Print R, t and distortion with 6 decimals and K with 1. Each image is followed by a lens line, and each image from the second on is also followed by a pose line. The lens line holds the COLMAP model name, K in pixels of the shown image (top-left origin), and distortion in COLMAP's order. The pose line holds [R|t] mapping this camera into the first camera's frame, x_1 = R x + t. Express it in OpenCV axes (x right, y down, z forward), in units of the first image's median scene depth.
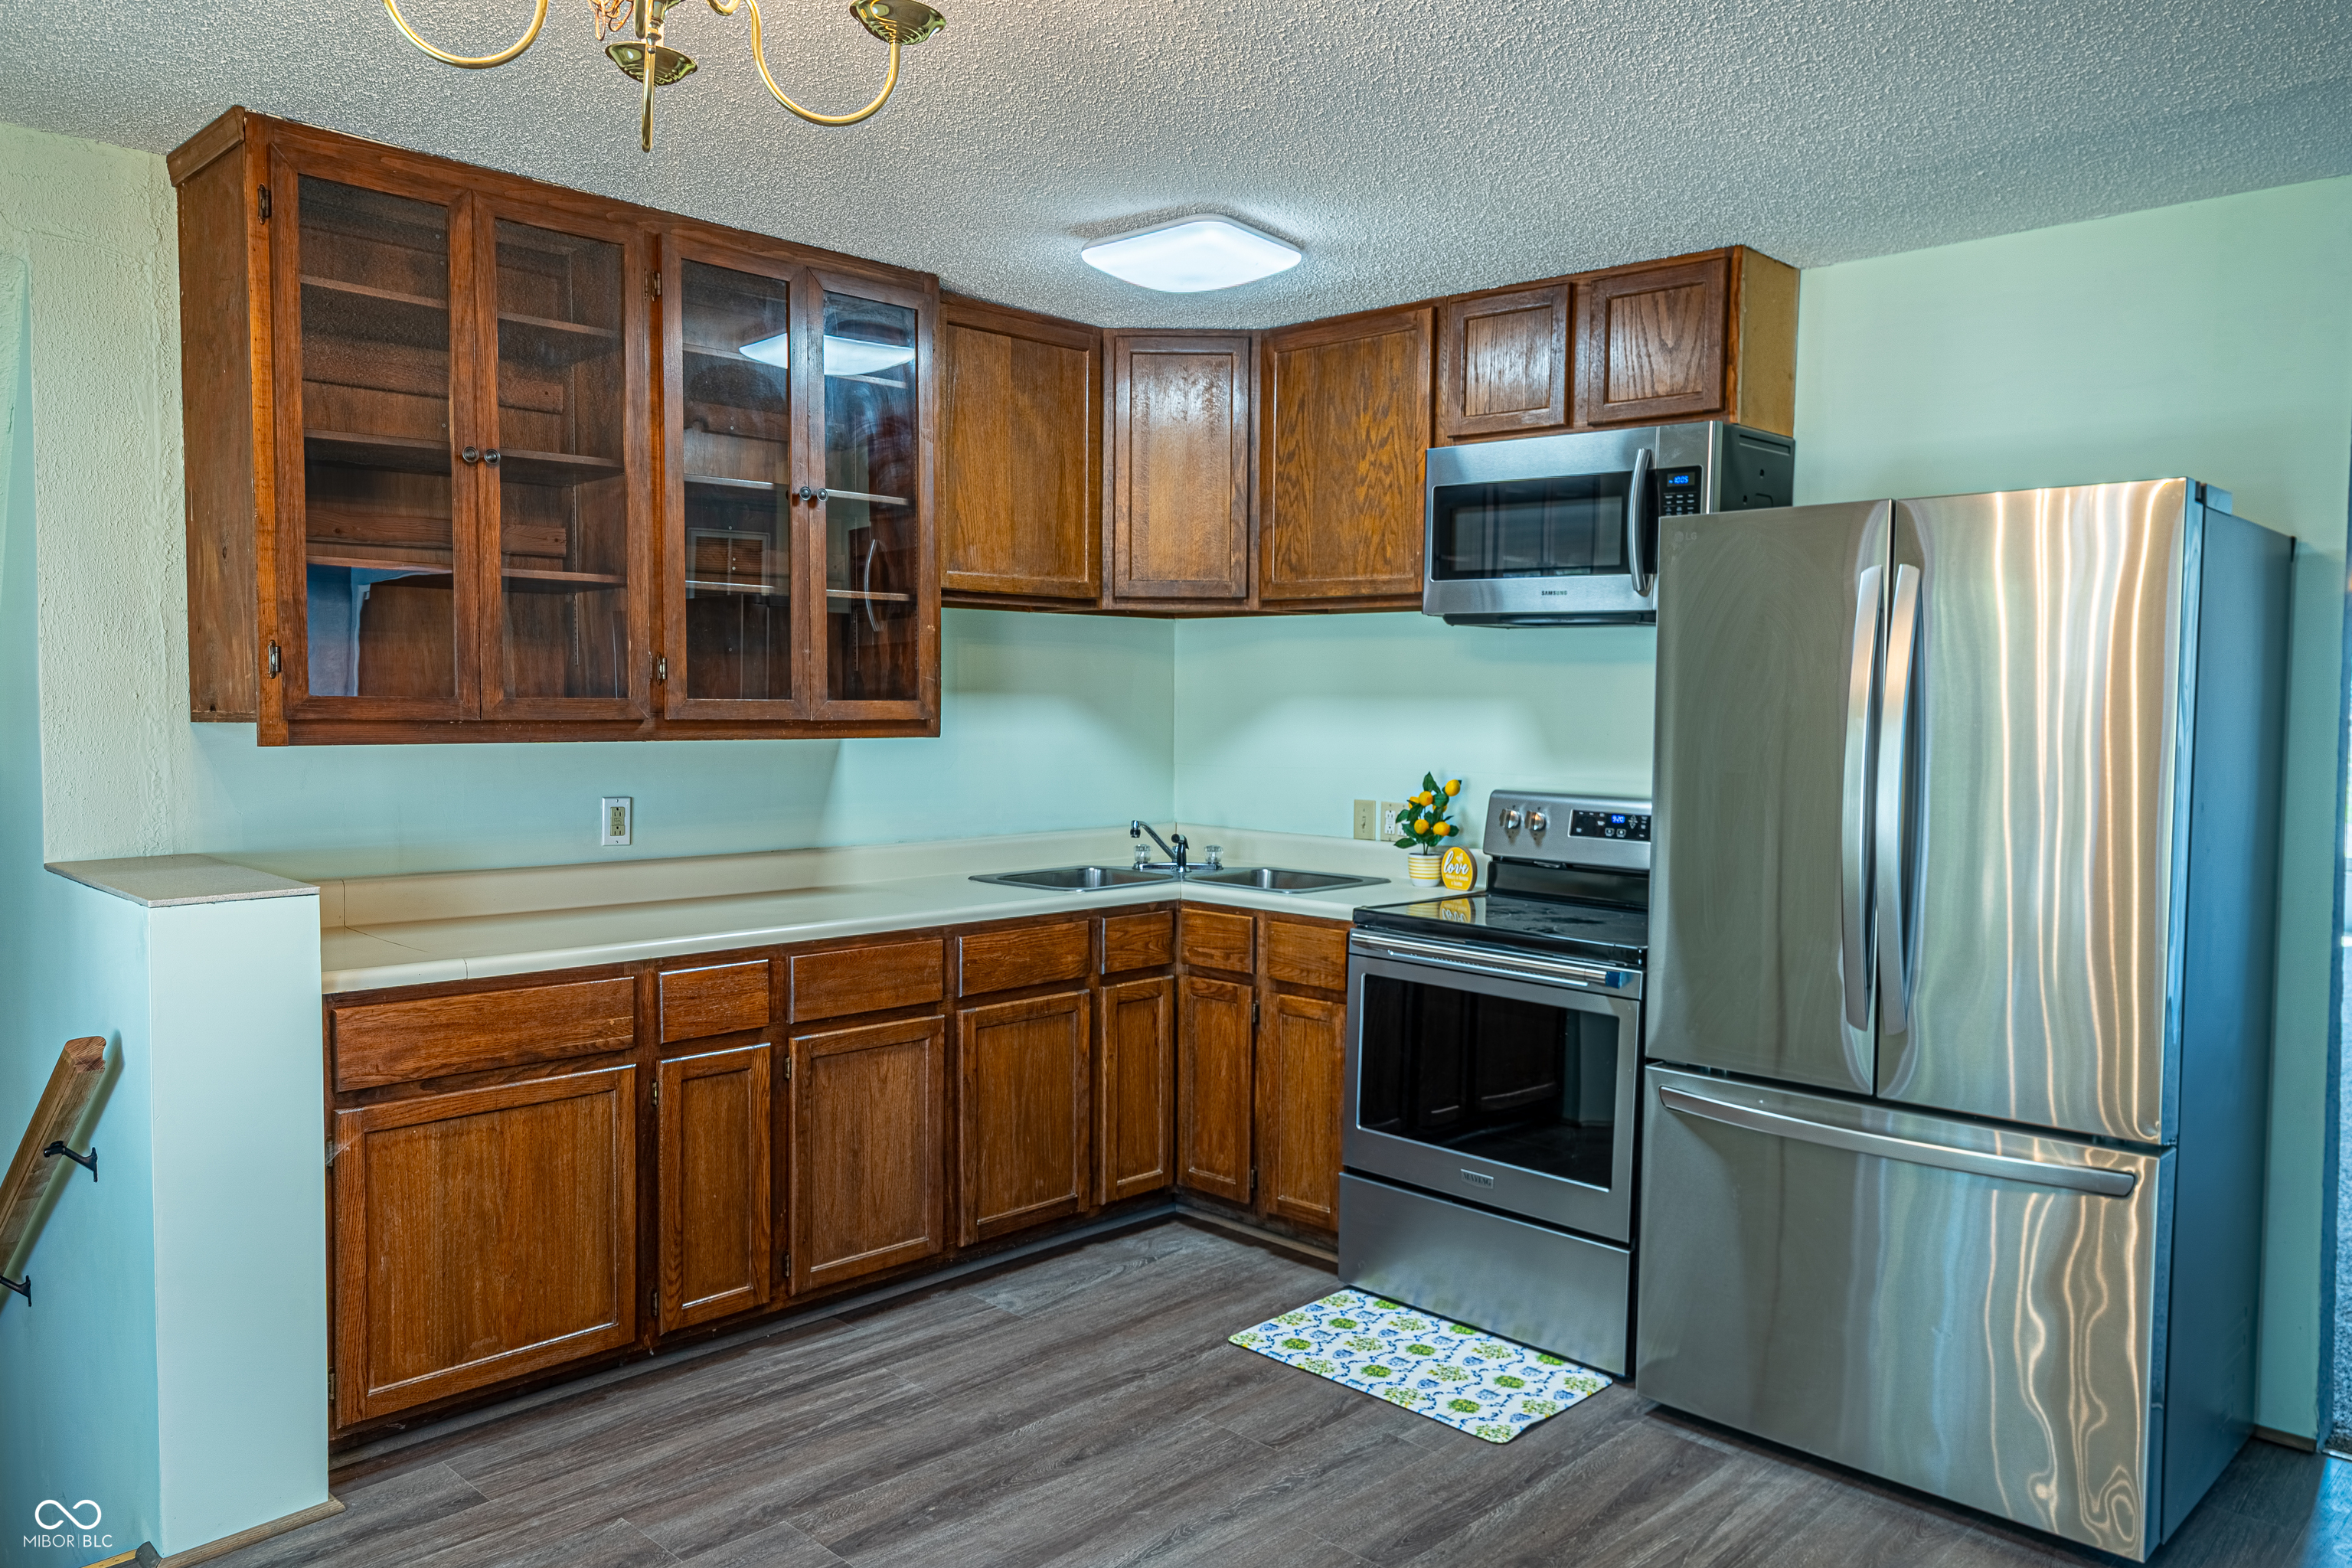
lens RADIAL K [[1667.1, 0, 1193.7], [0, 1667.1, 785.6], [0, 0, 1]] dist [0.005888, -0.006985]
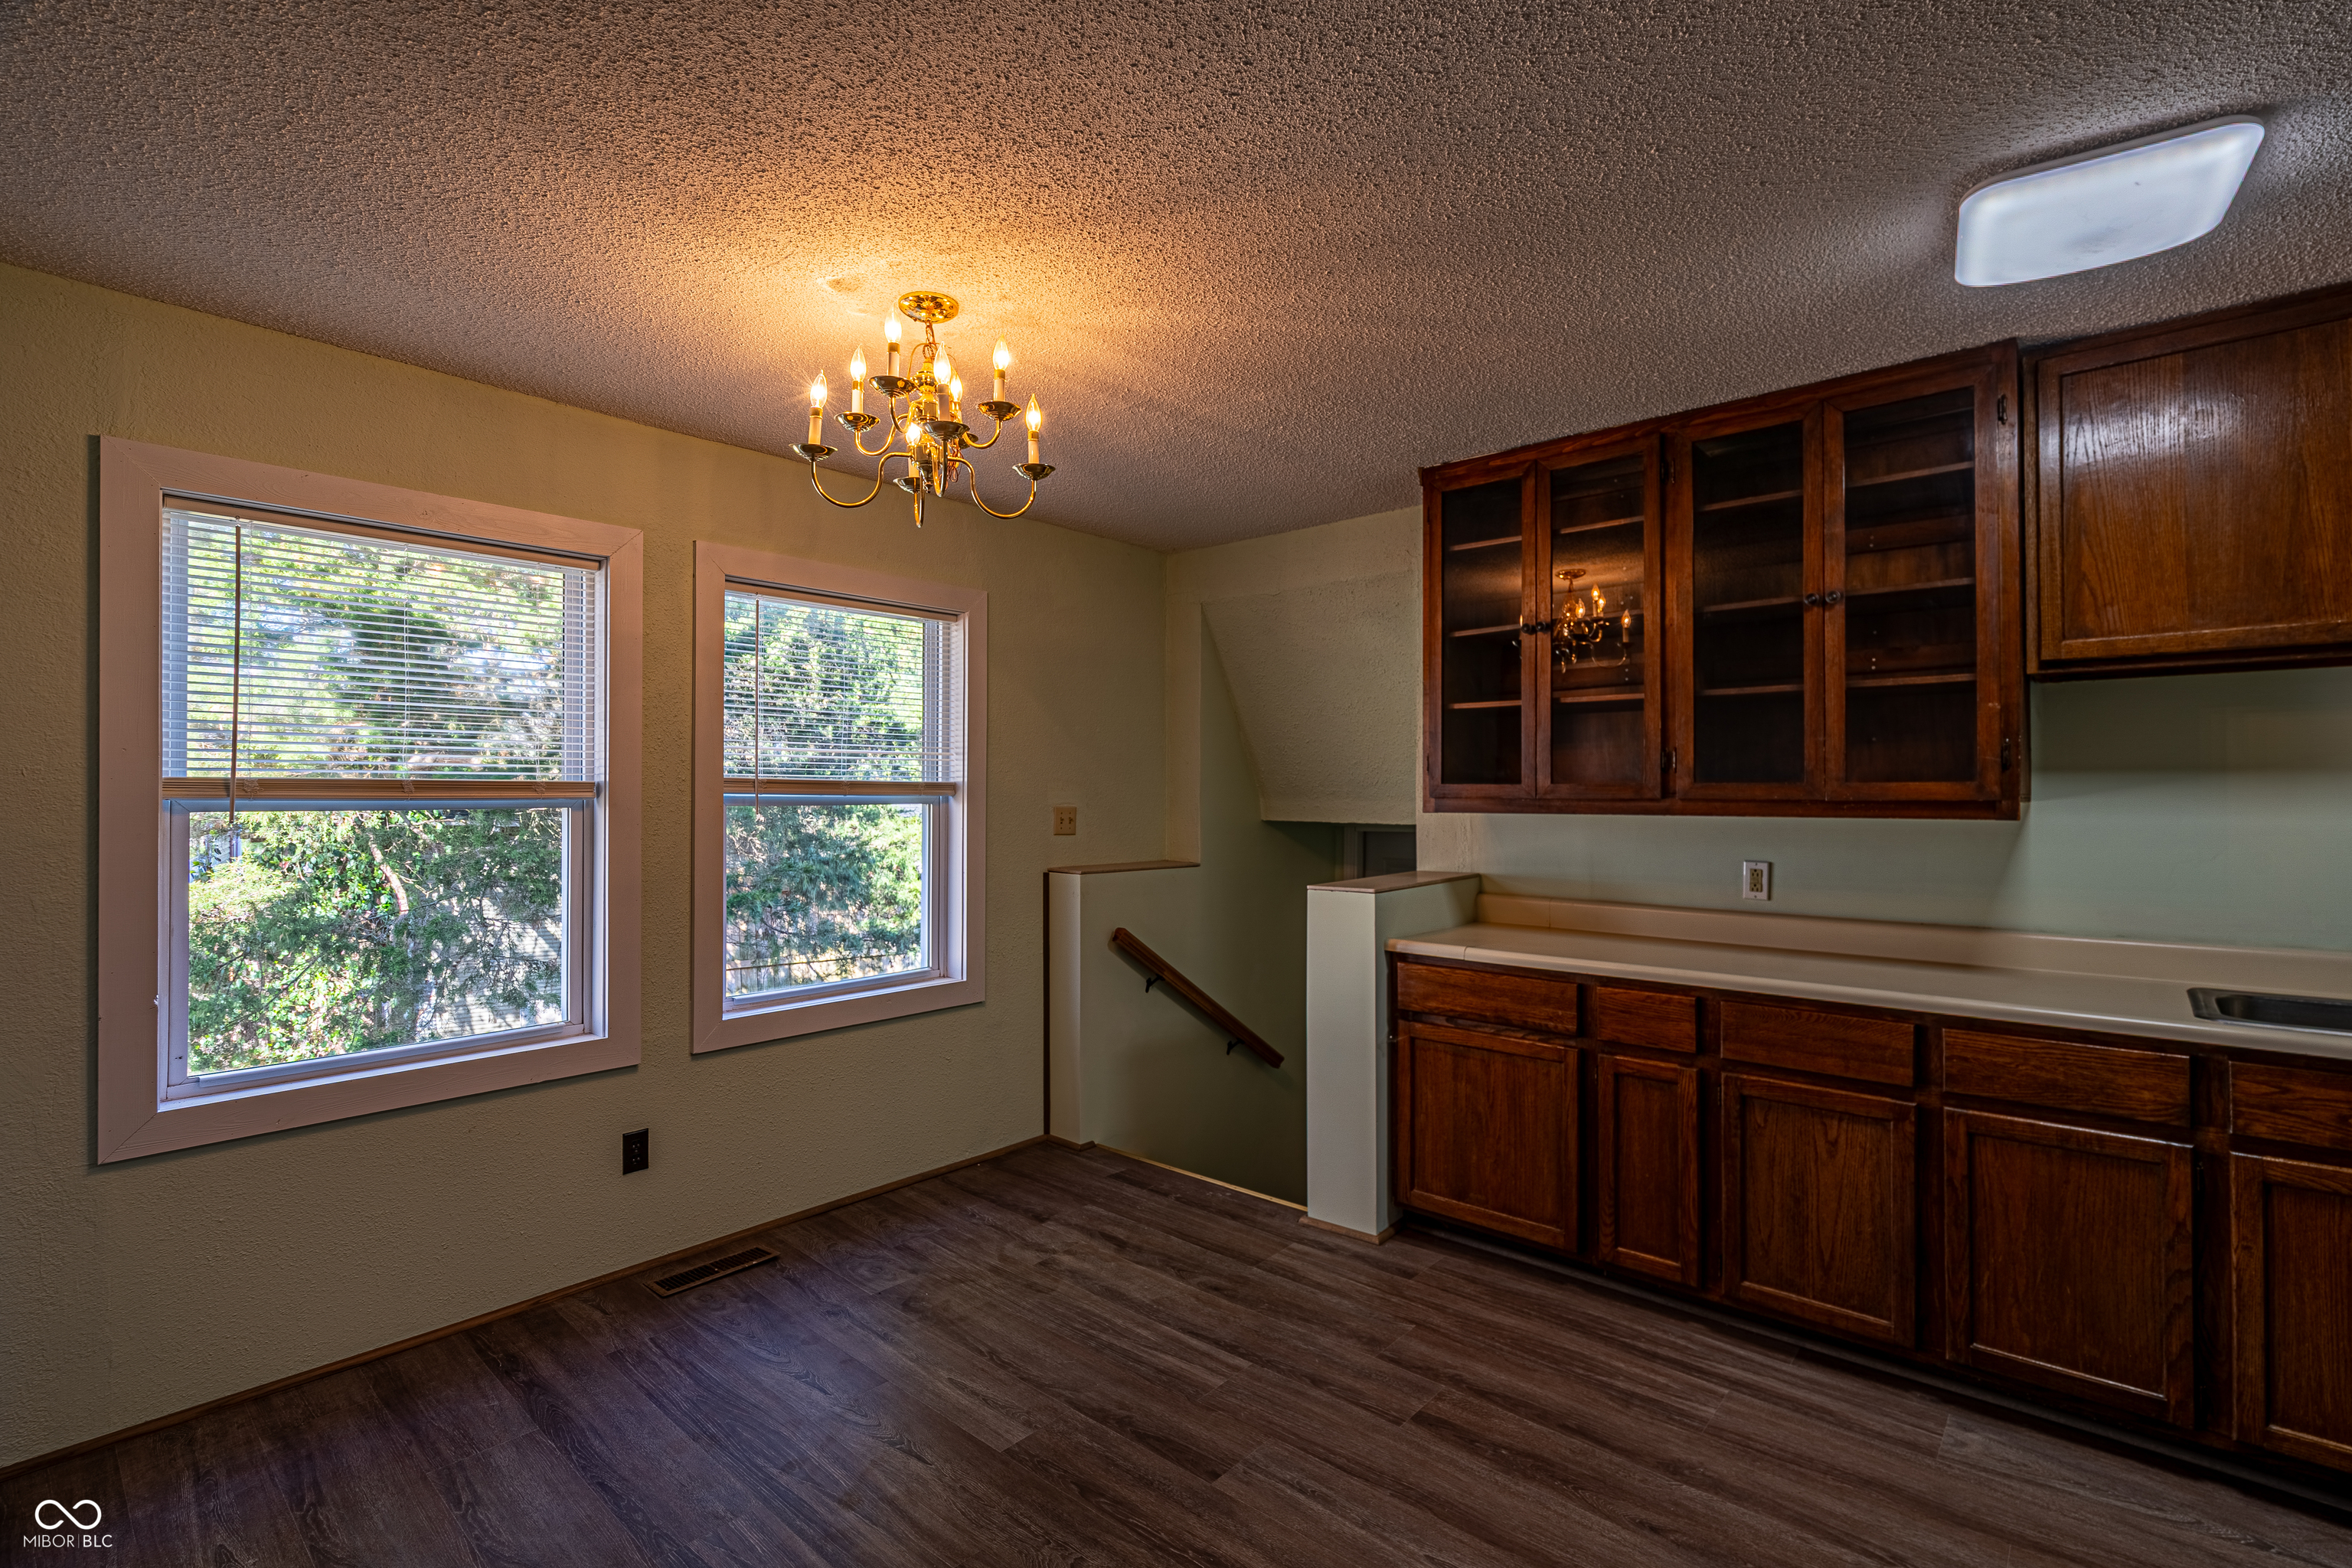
lens RADIAL K [[1073.7, 0, 1176.0], [0, 1073.7, 784.0], [0, 0, 1]] dist [-0.003327, -0.000281]
pose [[0.033123, -0.014035, -0.999353, 0.508411], [-0.048460, 0.998703, -0.015632, -0.019895], [0.998276, 0.048947, 0.032400, 0.591642]]
